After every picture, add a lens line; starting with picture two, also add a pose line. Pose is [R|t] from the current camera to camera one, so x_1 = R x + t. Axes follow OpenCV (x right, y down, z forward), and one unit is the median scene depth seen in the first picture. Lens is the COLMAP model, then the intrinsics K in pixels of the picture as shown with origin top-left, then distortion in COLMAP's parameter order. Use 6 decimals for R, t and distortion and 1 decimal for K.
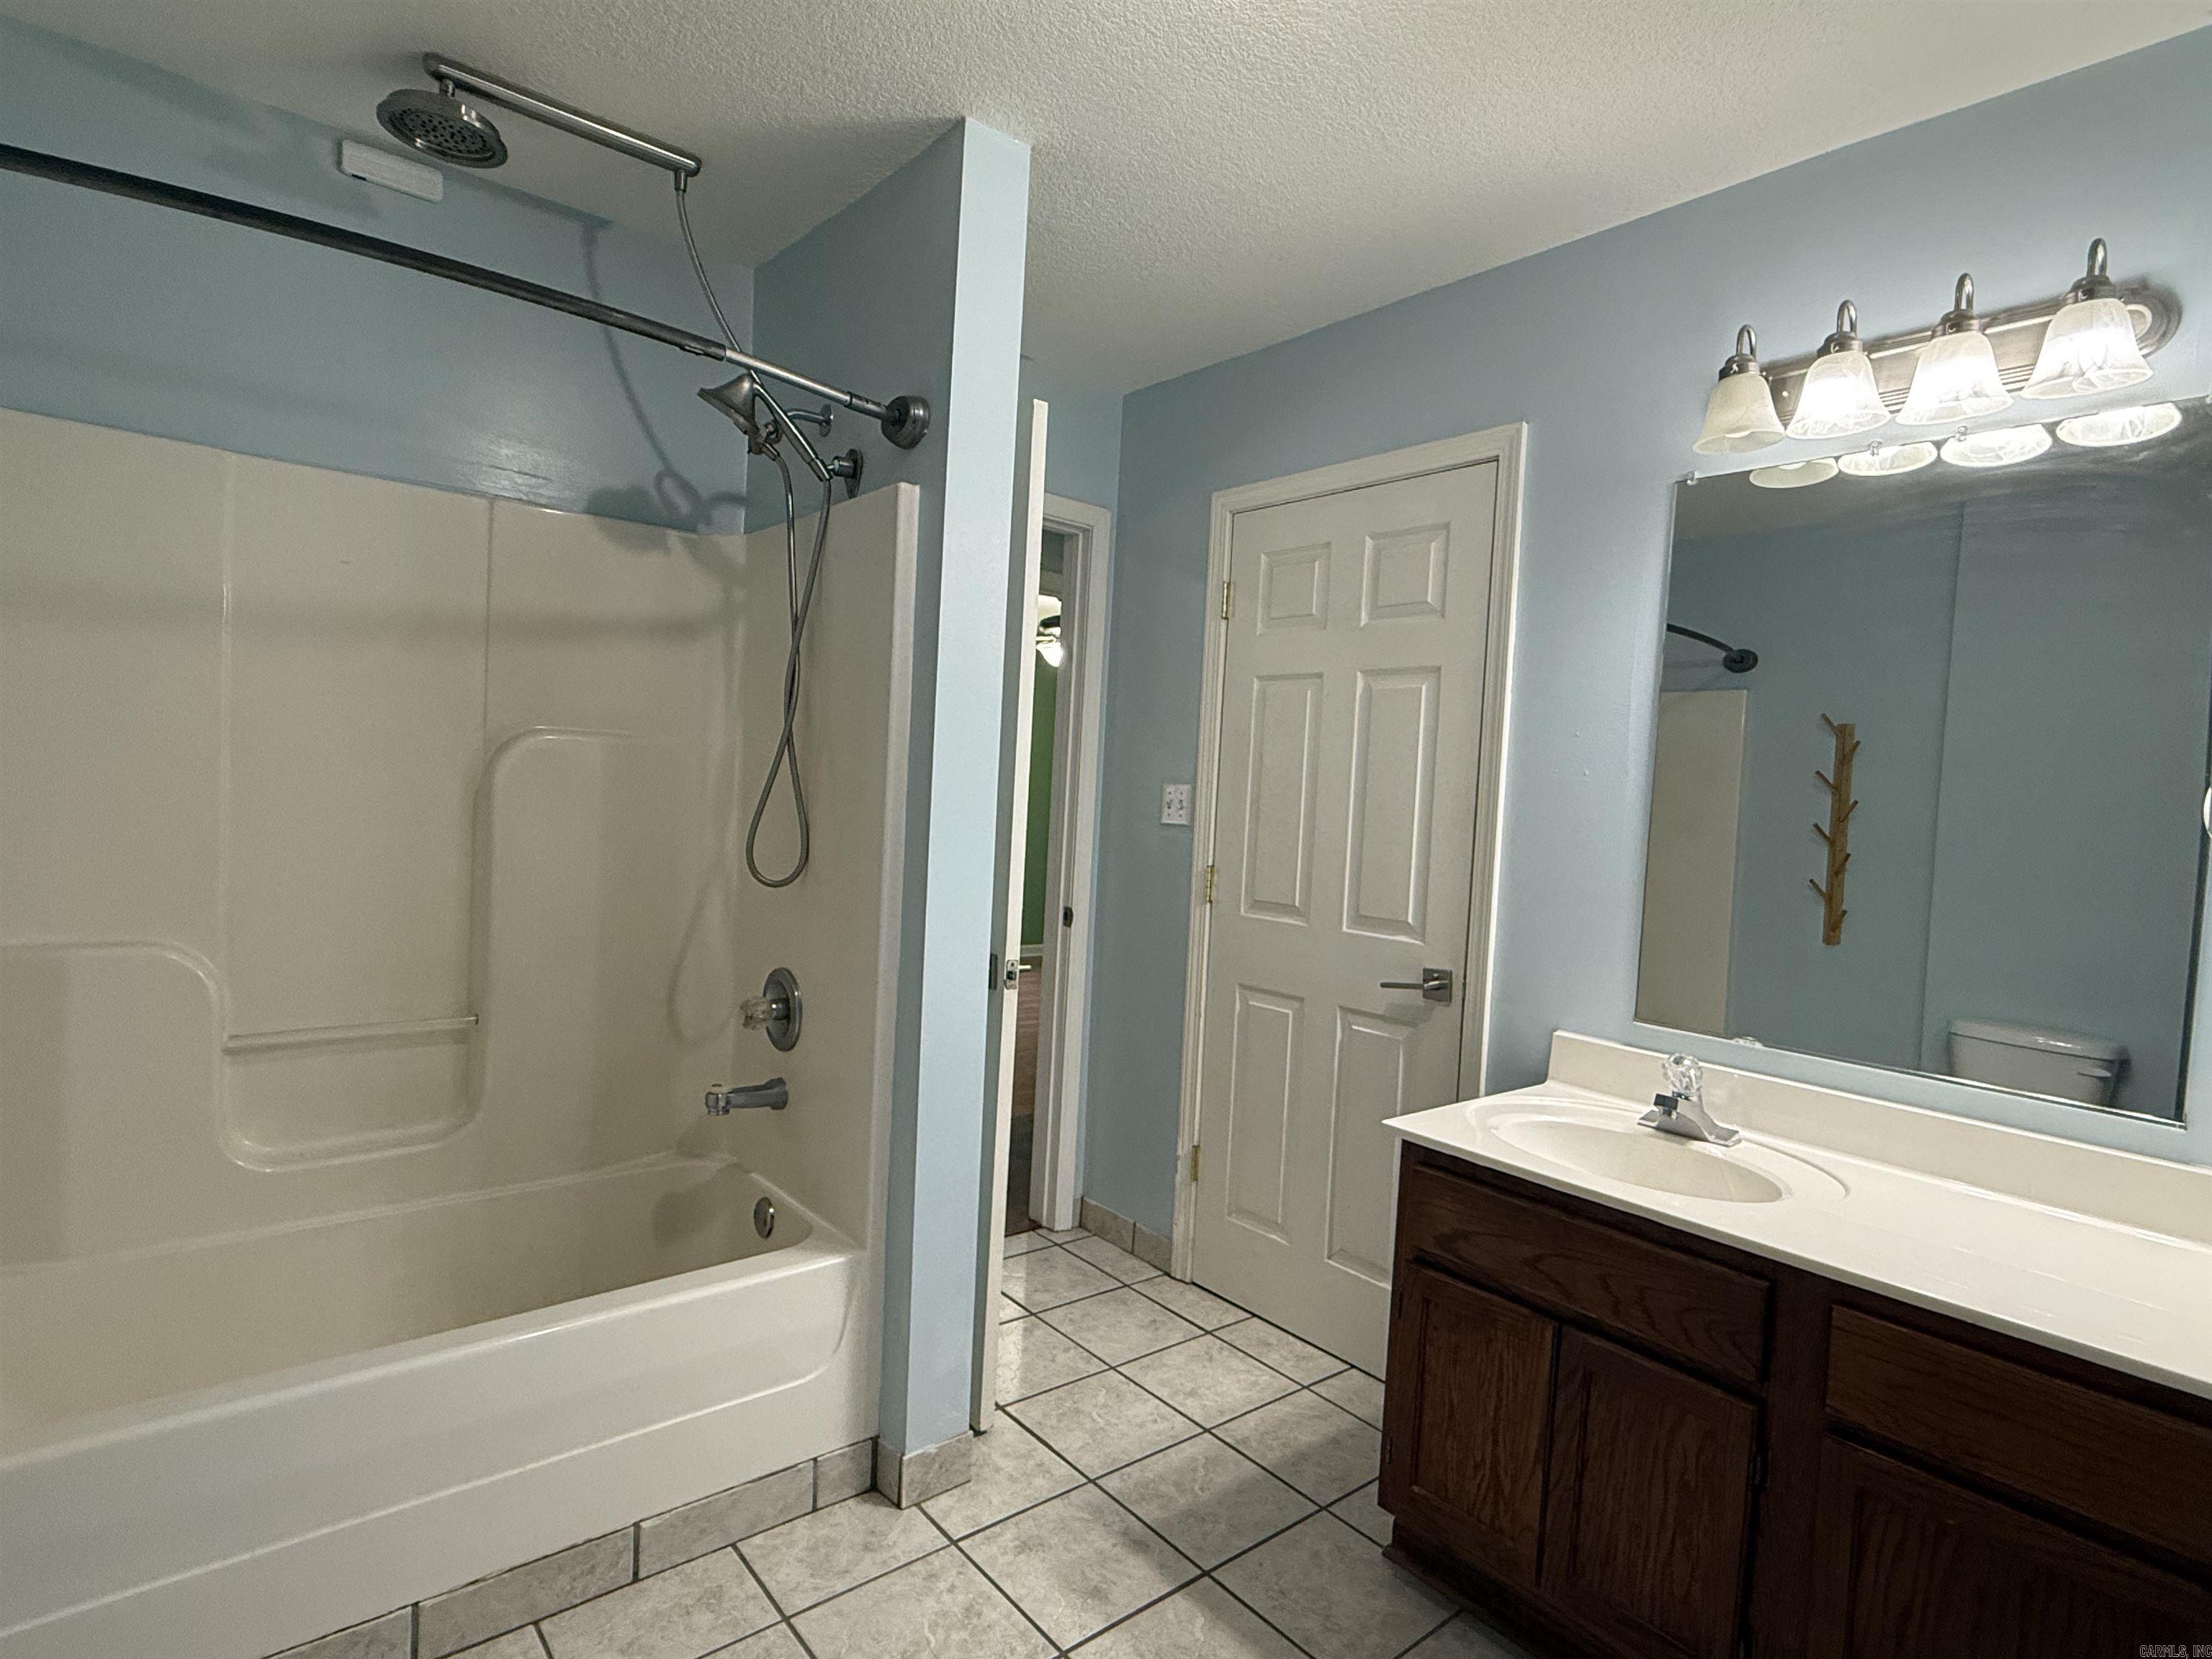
lens RADIAL K [[1144.9, 0, 1103.6], [0, 1144.9, 826.0], [0, 0, 1]] dist [0.002279, 0.000732]
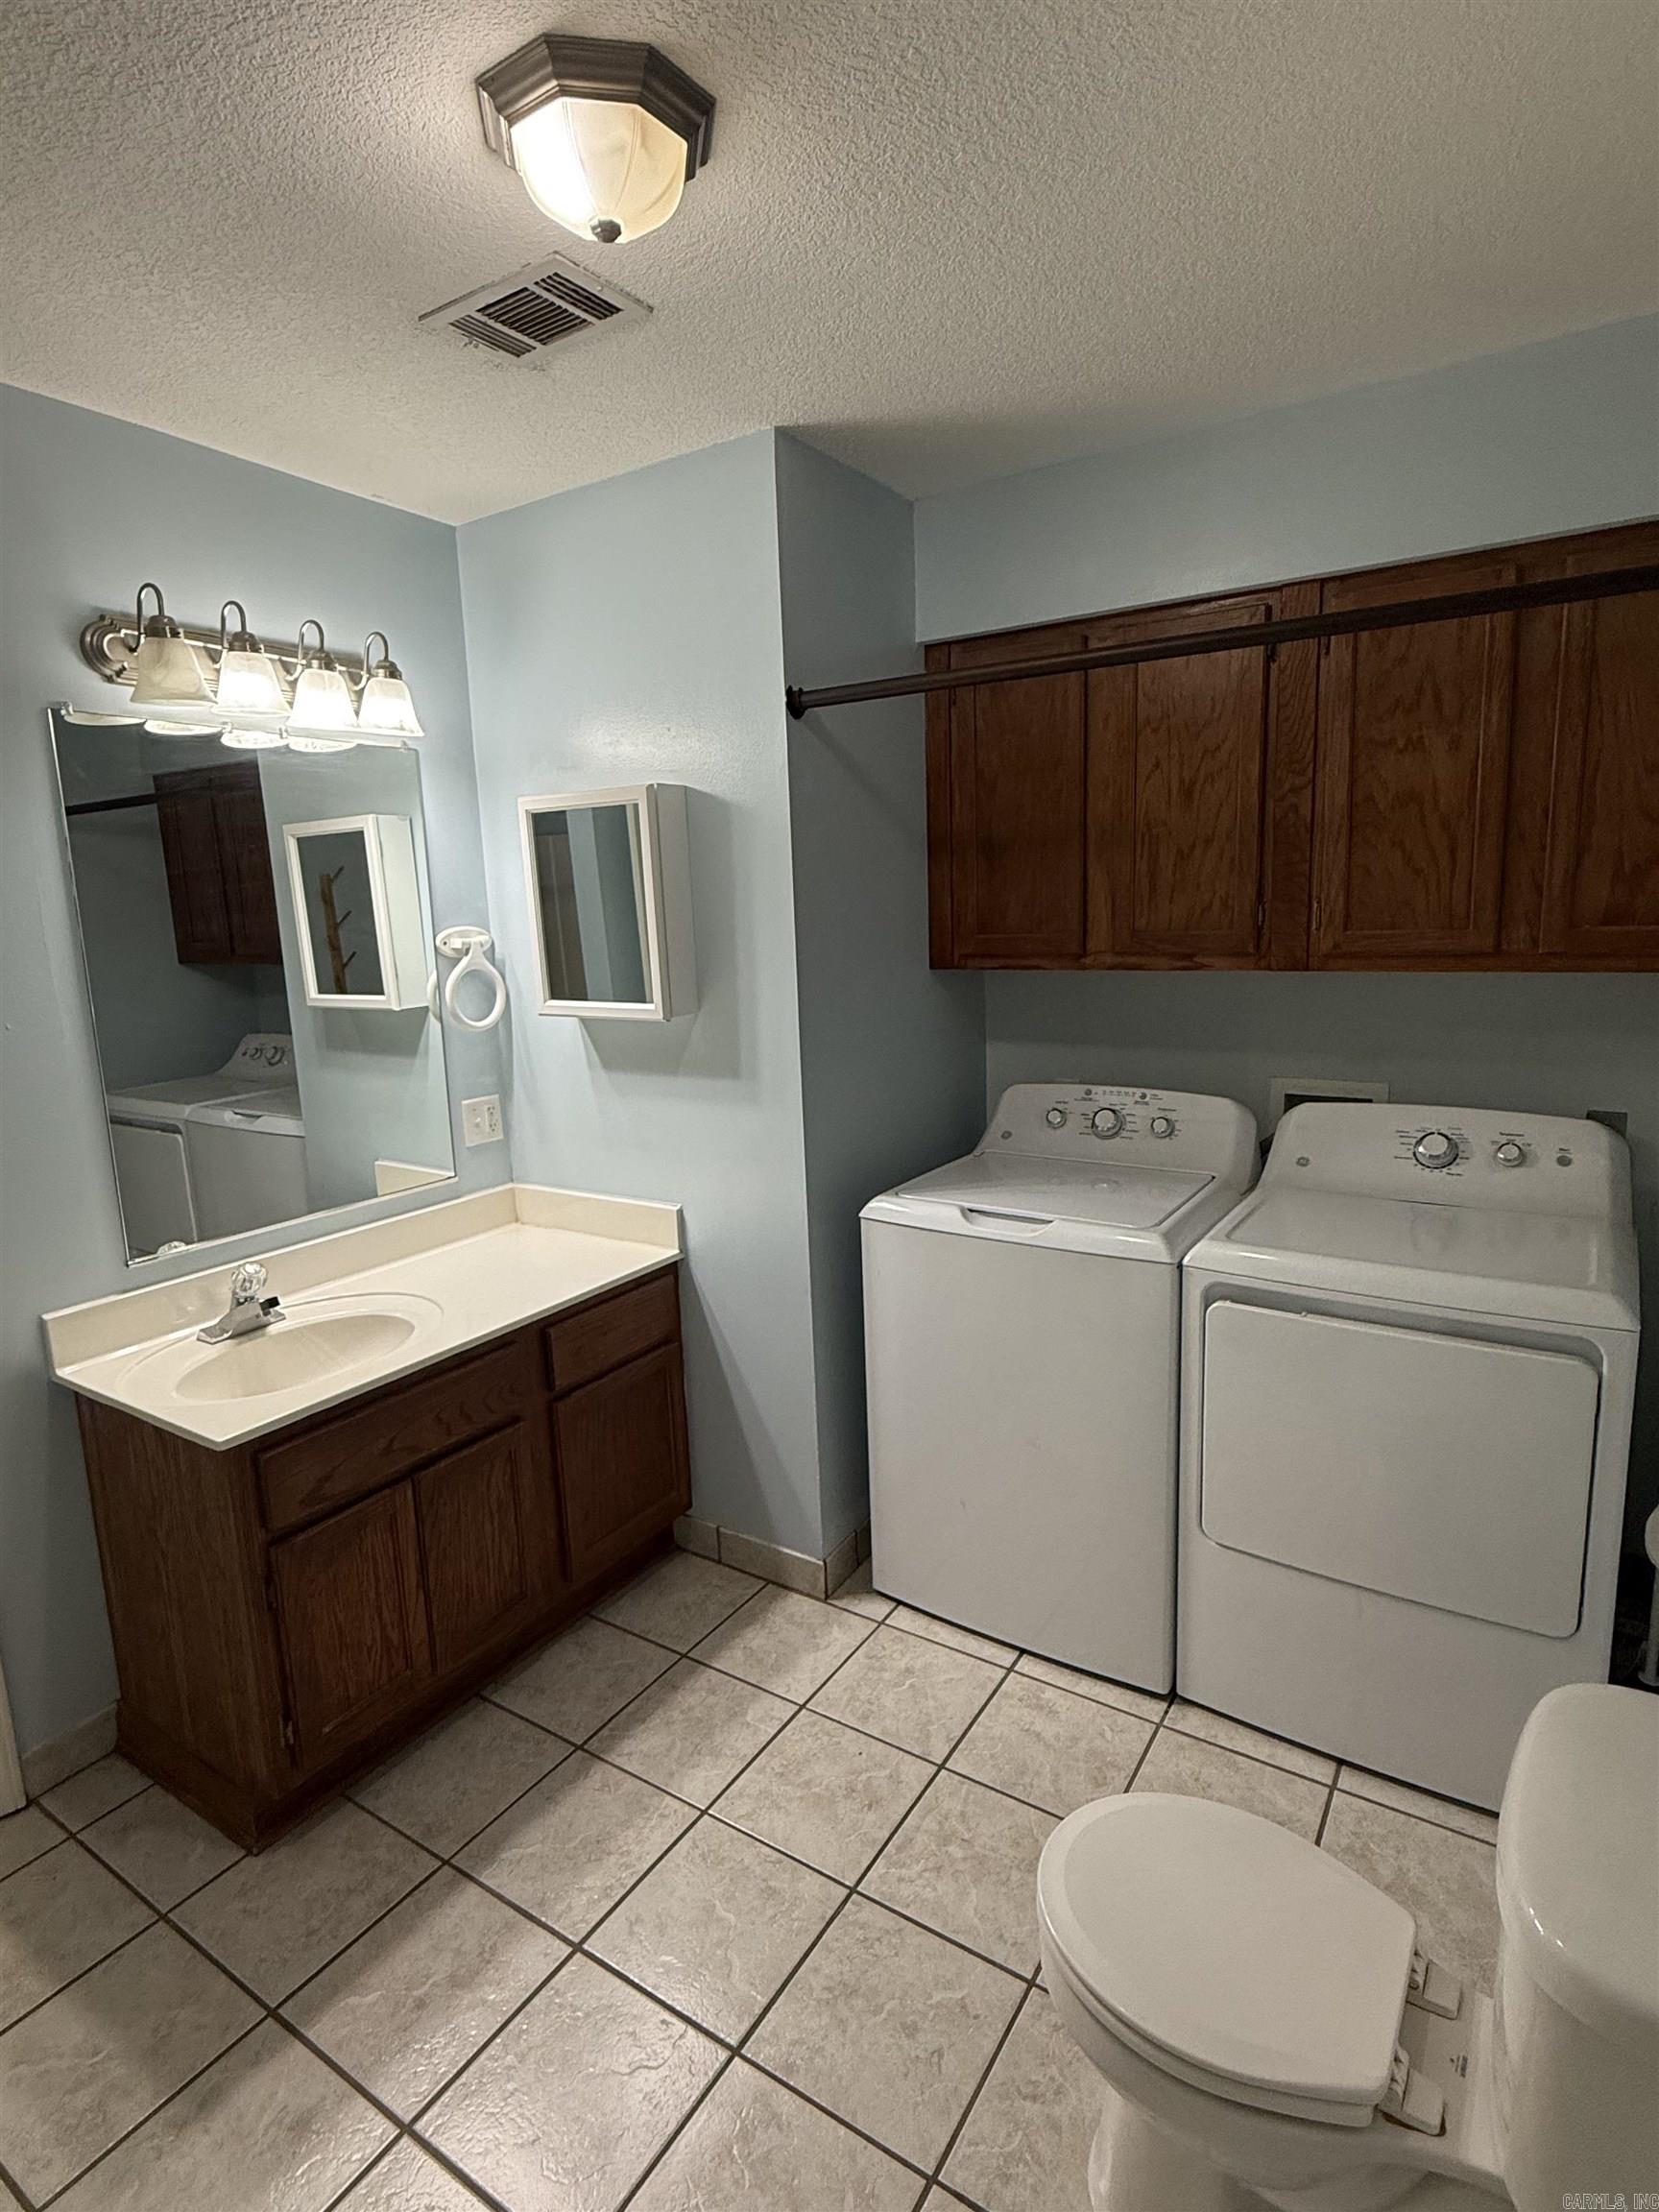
lens RADIAL K [[1144.9, 0, 827.5], [0, 1144.9, 1110.6], [0, 0, 1]] dist [0.002279, 0.000732]
pose [[-0.301680, -0.214329, 0.929006, -0.753325], [0.046071, 0.969989, 0.238746, -0.208263], [-0.952295, 0.114826, -0.282752, 0.836412]]
